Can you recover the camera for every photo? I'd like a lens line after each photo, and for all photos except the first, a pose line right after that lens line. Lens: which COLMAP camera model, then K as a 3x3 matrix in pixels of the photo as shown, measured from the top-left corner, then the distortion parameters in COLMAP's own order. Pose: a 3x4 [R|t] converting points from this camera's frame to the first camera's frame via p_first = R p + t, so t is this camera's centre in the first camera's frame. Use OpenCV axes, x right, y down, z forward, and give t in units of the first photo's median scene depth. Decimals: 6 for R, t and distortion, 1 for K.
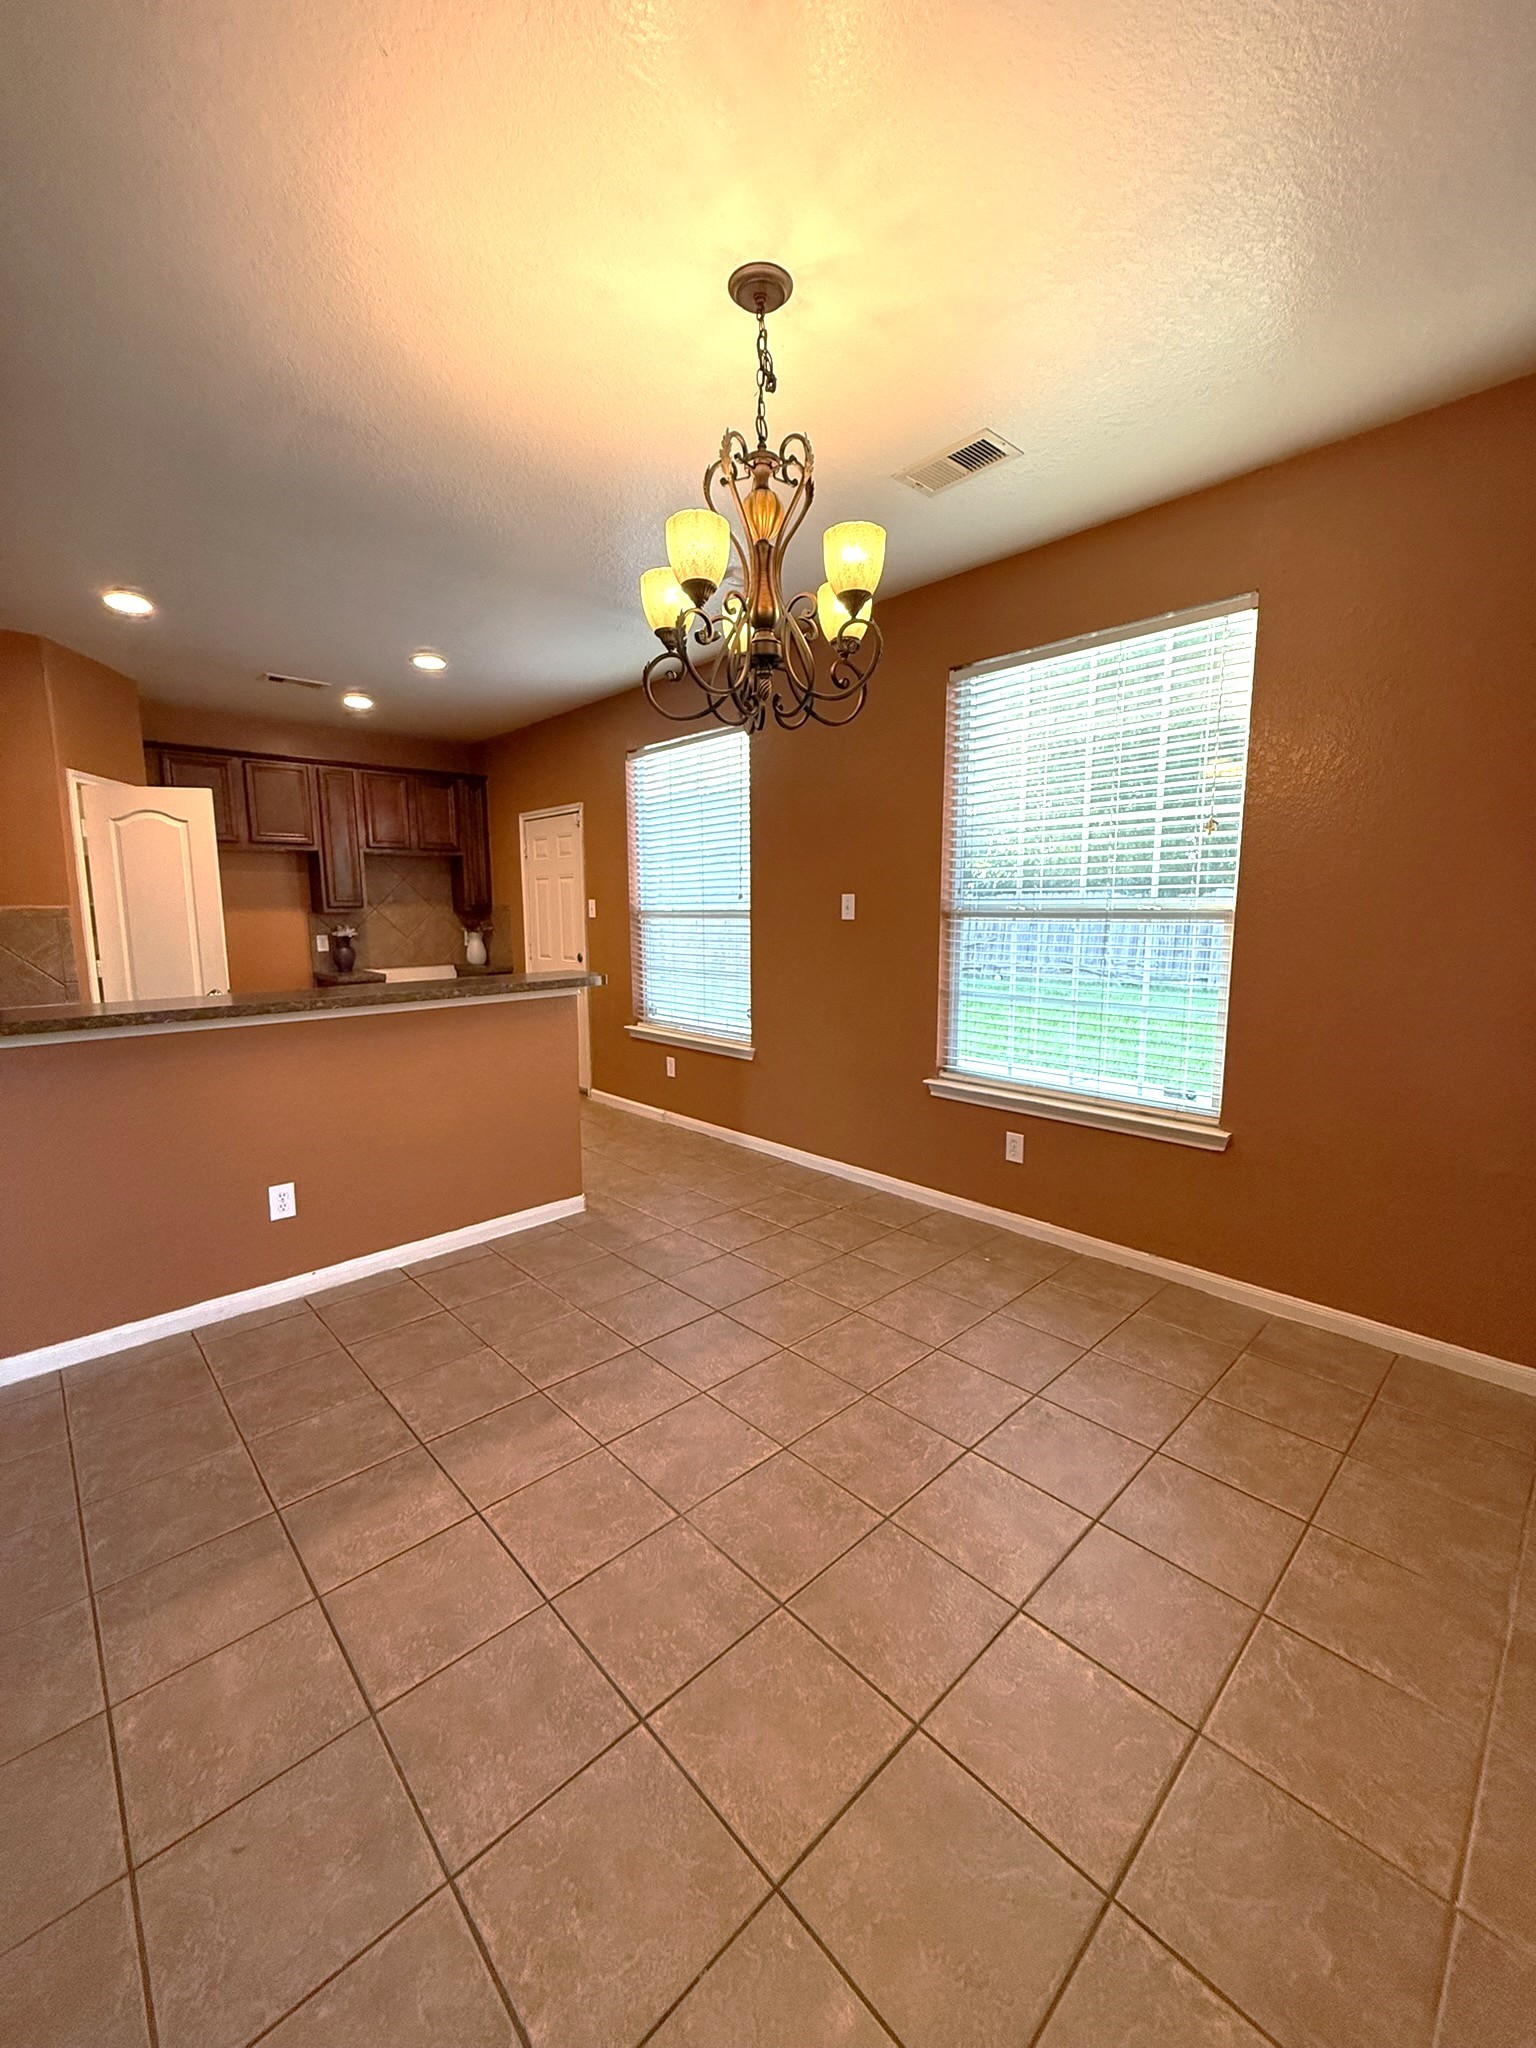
lens RADIAL K [[820.5, 0, 784.7], [0, 820.5, 1012.3], [0, 0, 1]] dist [0.001984, 0.000681]
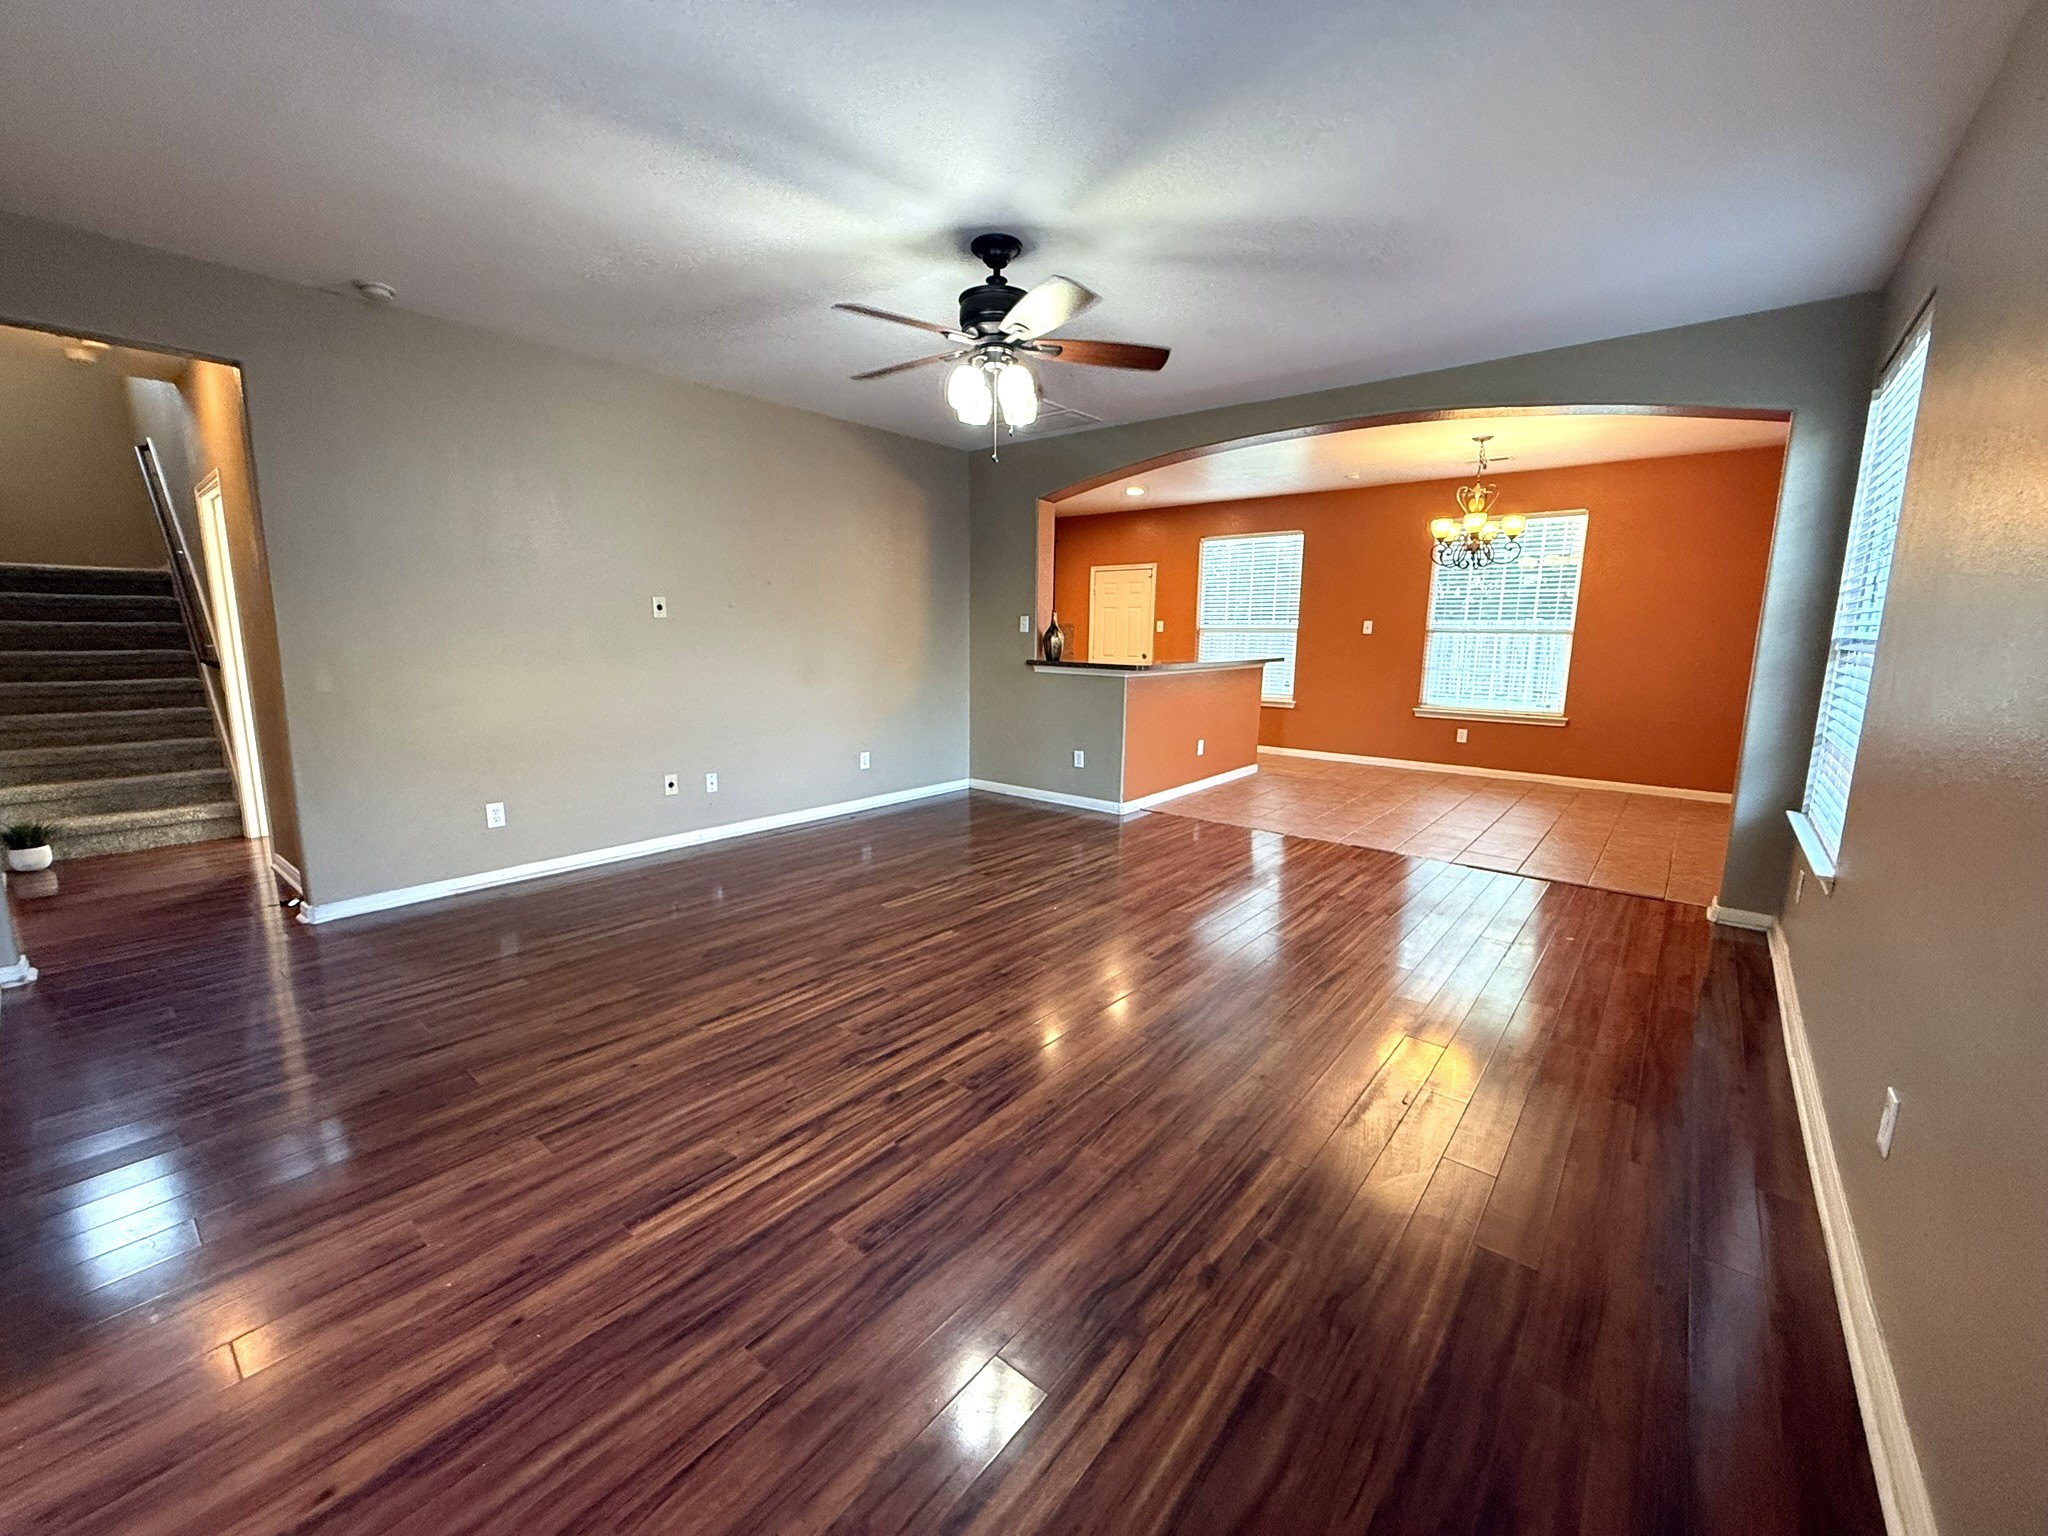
lens RADIAL K [[820.5, 0, 1024.9], [0, 820.5, 766.4], [0, 0, 1]] dist [0.001984, 0.000681]
pose [[0.993418, -0.005854, 0.114392, -1.232891], [0.001267, 0.999194, 0.040132, 0.165116], [-0.114534, -0.039723, 0.992625, -1.161916]]
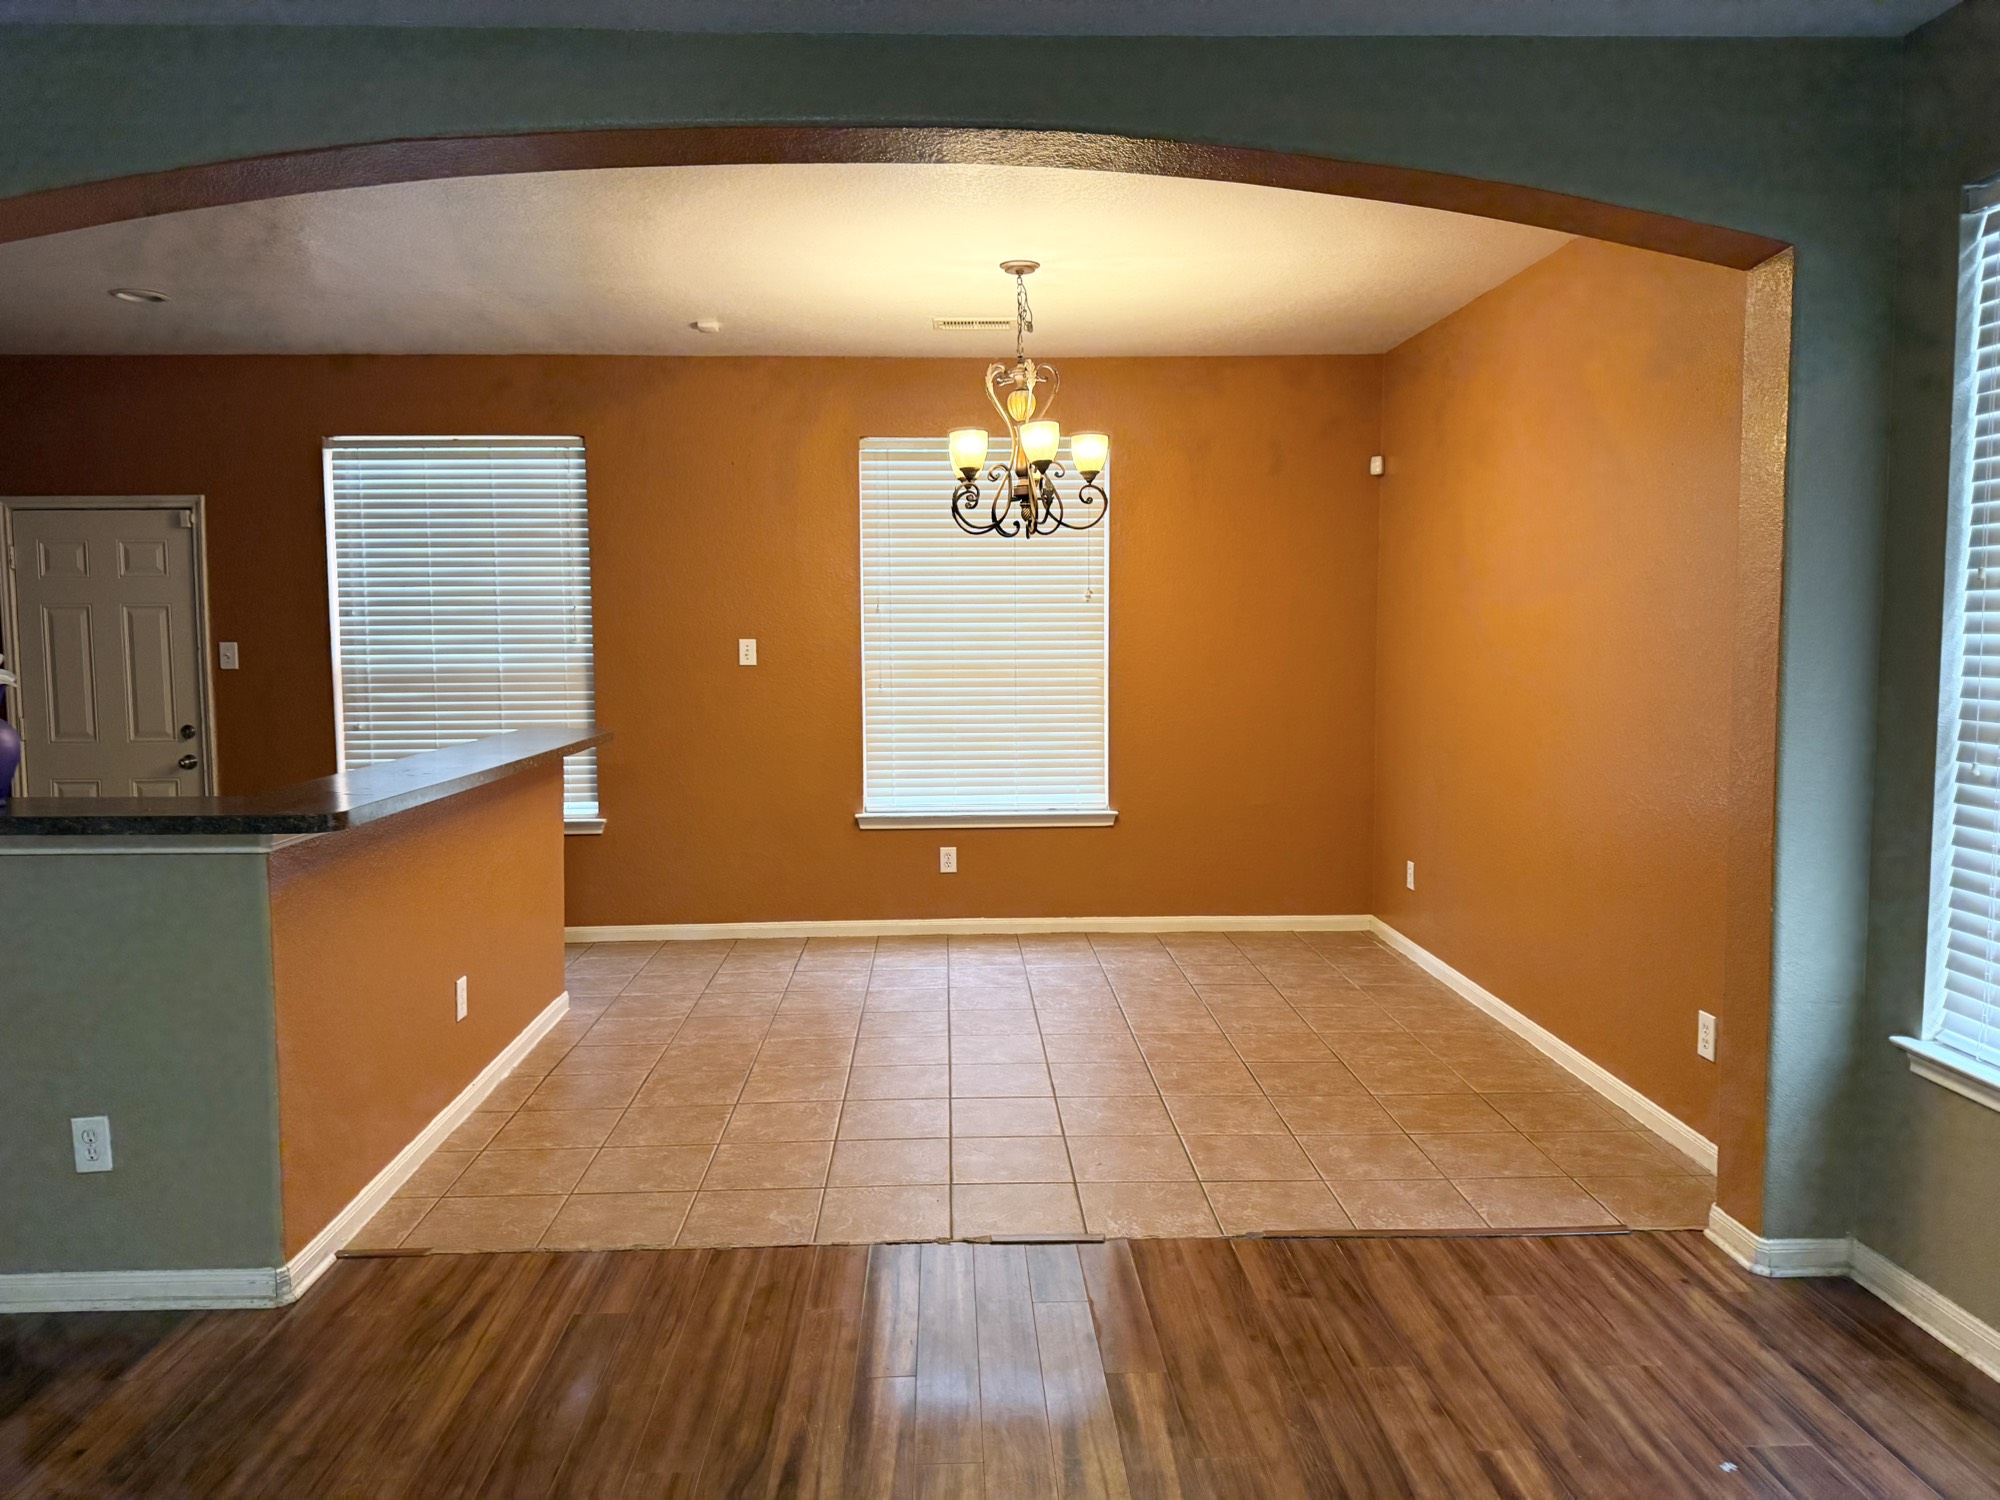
lens RADIAL K [[1394.8, 0, 1005.0], [0, 1394.8, 749.6], [0, 0, 1]] dist [0.021539, -0.029079]
pose [[0.662166, -0.065602, 0.746480, -1.169069], [0.098220, 0.995165, 0.000331, 0.019732], [-0.742892, 0.073100, 0.665408, -0.384827]]
